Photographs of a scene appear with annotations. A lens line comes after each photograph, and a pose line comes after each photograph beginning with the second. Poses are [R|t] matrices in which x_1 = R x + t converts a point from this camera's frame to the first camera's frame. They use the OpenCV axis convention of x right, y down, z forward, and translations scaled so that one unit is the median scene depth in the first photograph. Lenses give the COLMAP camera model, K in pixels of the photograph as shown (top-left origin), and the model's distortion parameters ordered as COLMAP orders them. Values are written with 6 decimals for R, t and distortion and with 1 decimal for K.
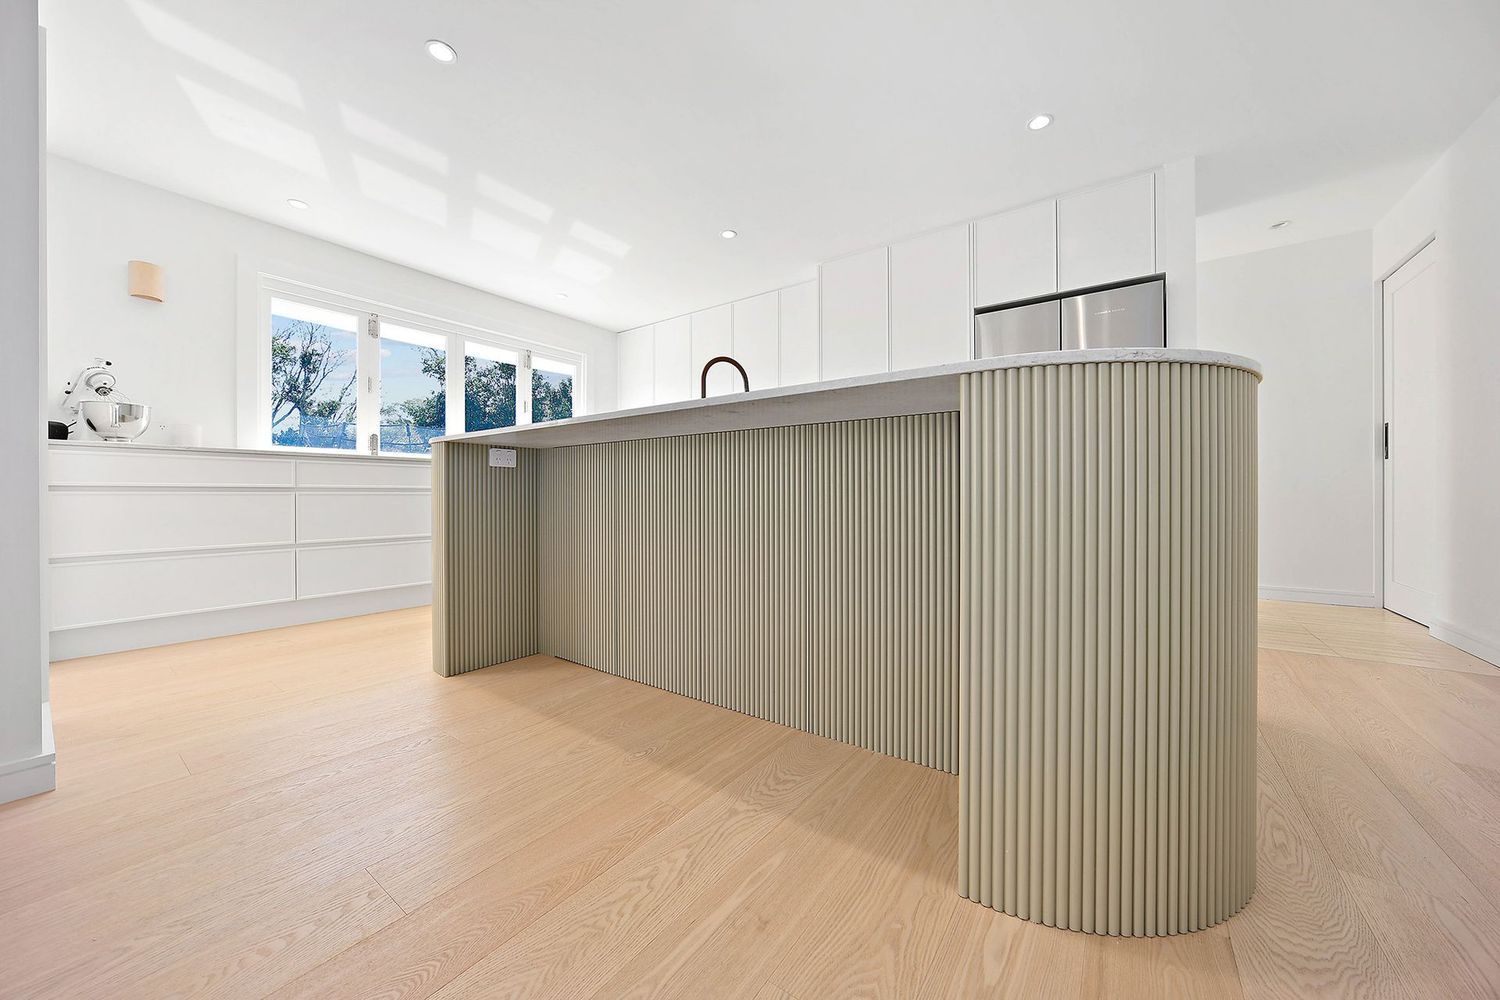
lens RADIAL K [[535.6, 0, 766.2], [0, 535.6, 498.0], [0, 0, 1]] dist [-0.009409, 0.000297]
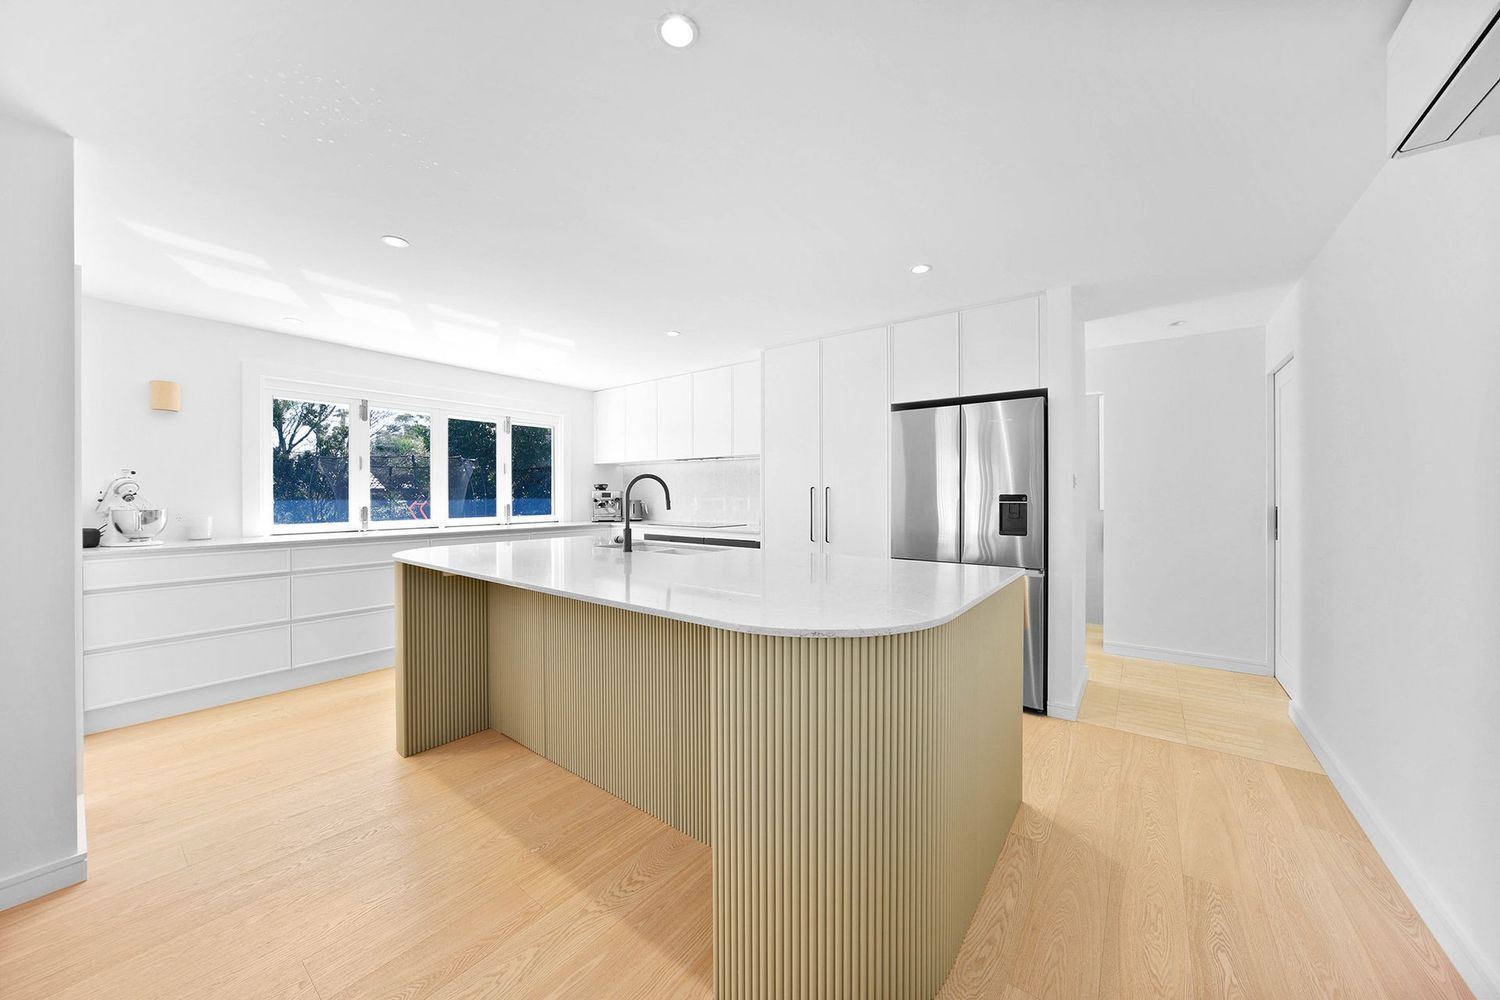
lens RADIAL K [[534.0, 0, 762.3], [0, 534.0, 492.7], [0, 0, 1]] dist [-0.006958, 0.000533]
pose [[0.999569, 0.000005, -0.029364, 0.227946], [-0.000138, 0.999990, -0.004513, -0.242325], [0.029363, 0.004515, 0.999559, -0.166115]]
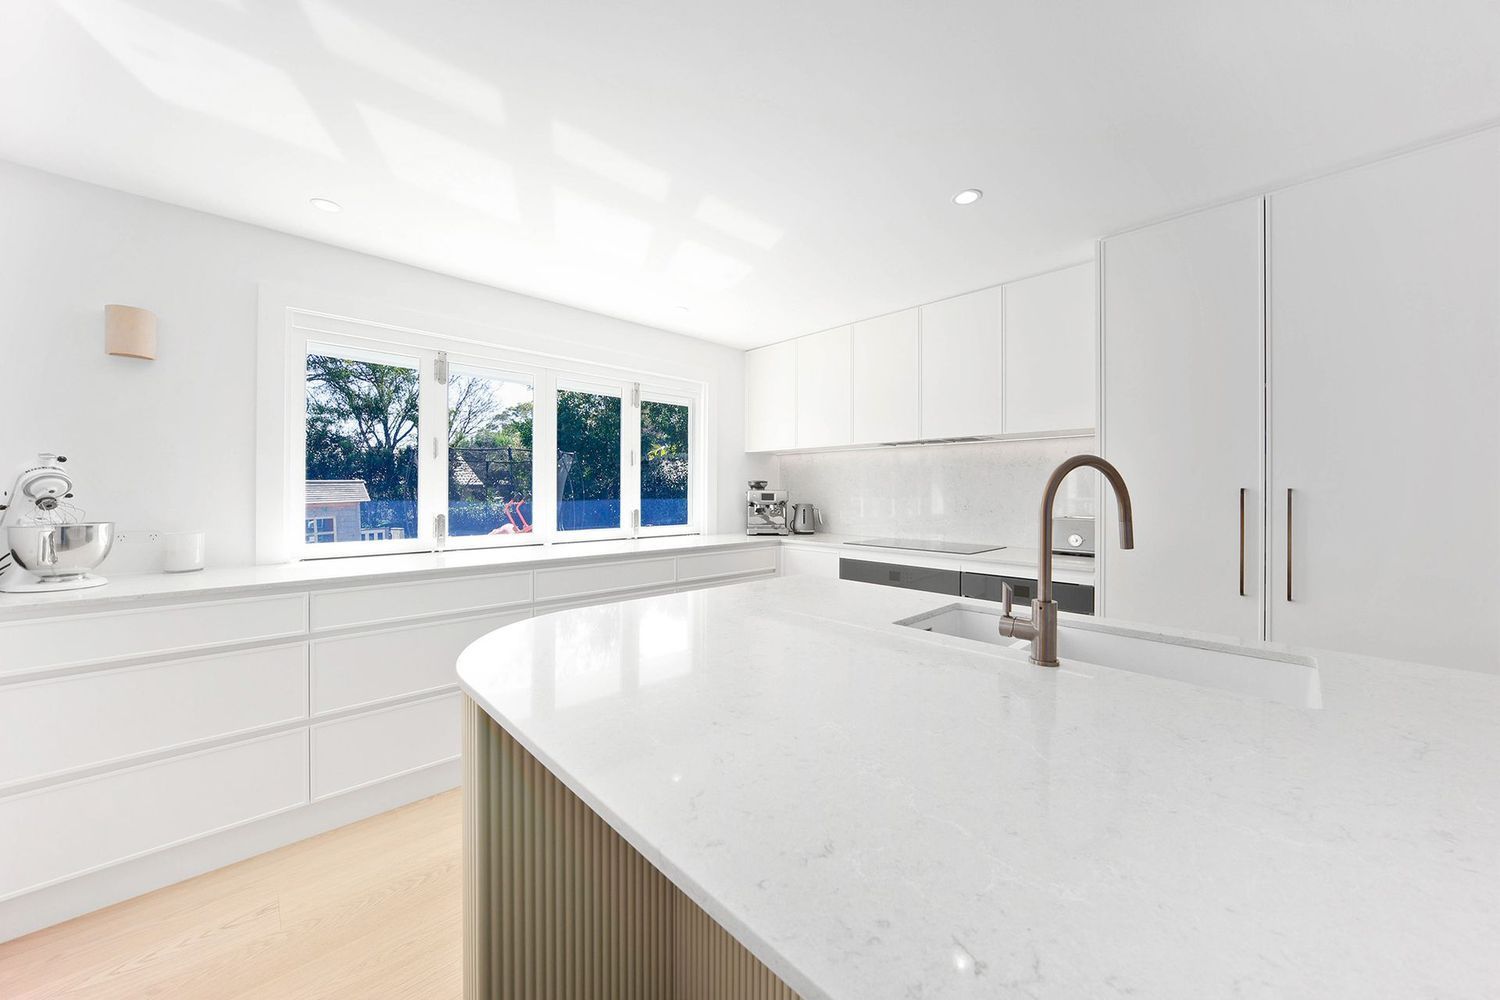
lens RADIAL K [[537.7, 0, 756.4], [0, 537.7, 486.4], [0, 0, 1]] dist [-0.011407, 0.000097]
pose [[0.984114, 0.003442, -0.177506, -0.293458], [-0.005345, 0.999933, -0.010240, -0.257609], [0.177459, 0.011026, 0.984066, 0.583378]]
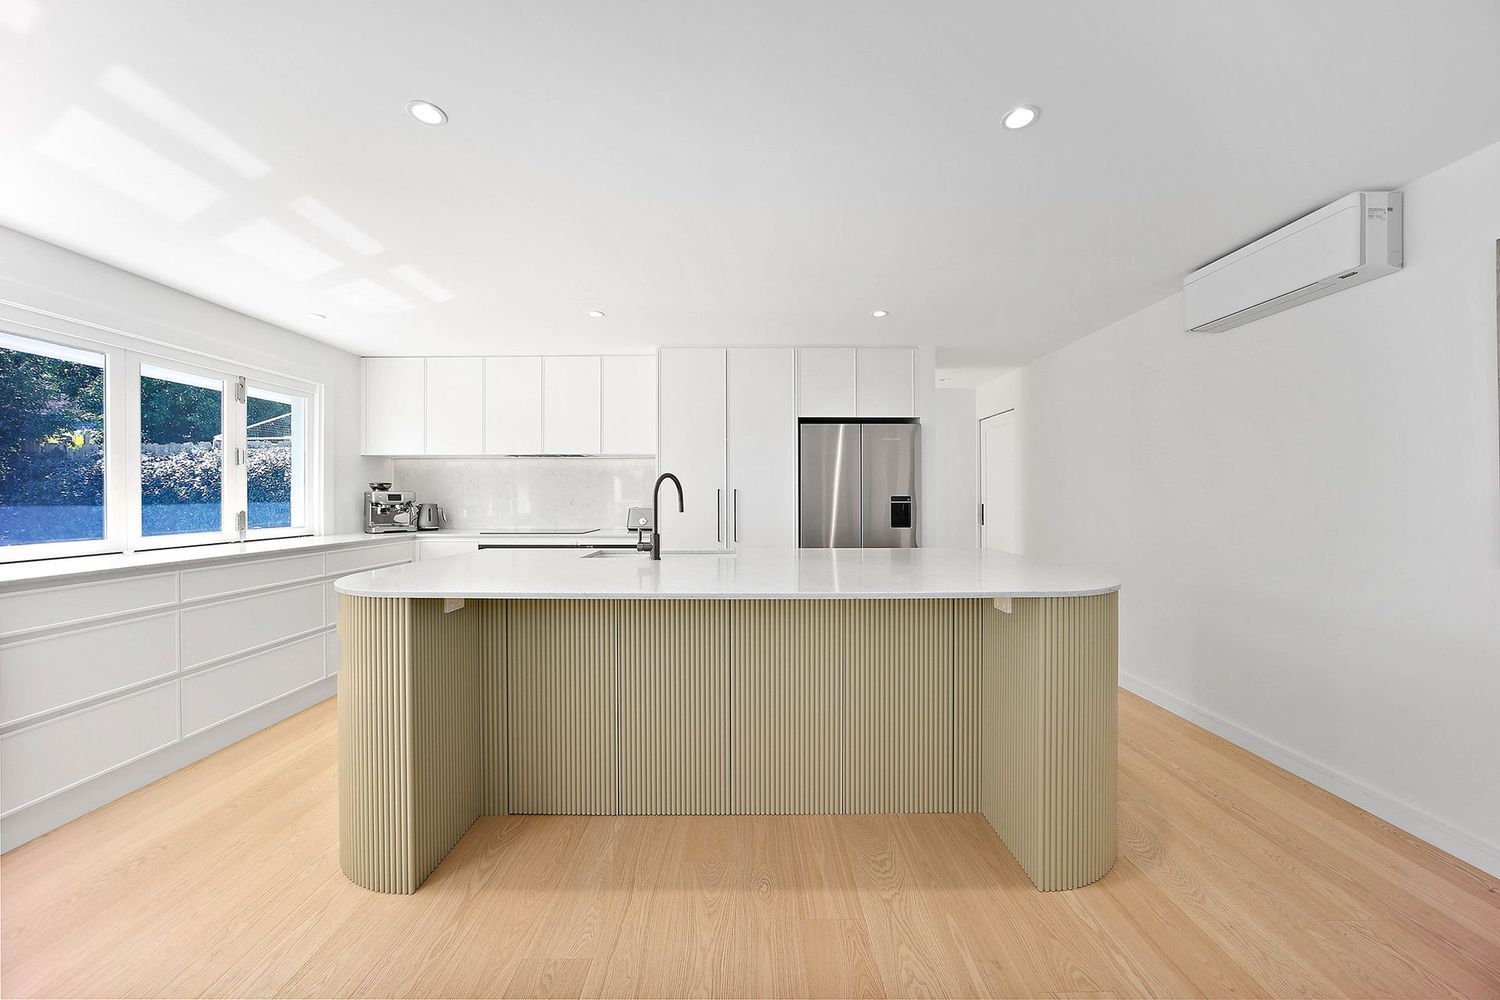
lens RADIAL K [[525.8, 0, 757.8], [0, 525.8, 496.3], [0, 0, 1]] dist [-0.011012, 0.000245]
pose [[0.809872, -0.000845, 0.586606, -0.604337], [0.001960, 0.999997, -0.001266, -0.241365], [-0.586603, 0.002175, 0.809872, 0.063460]]
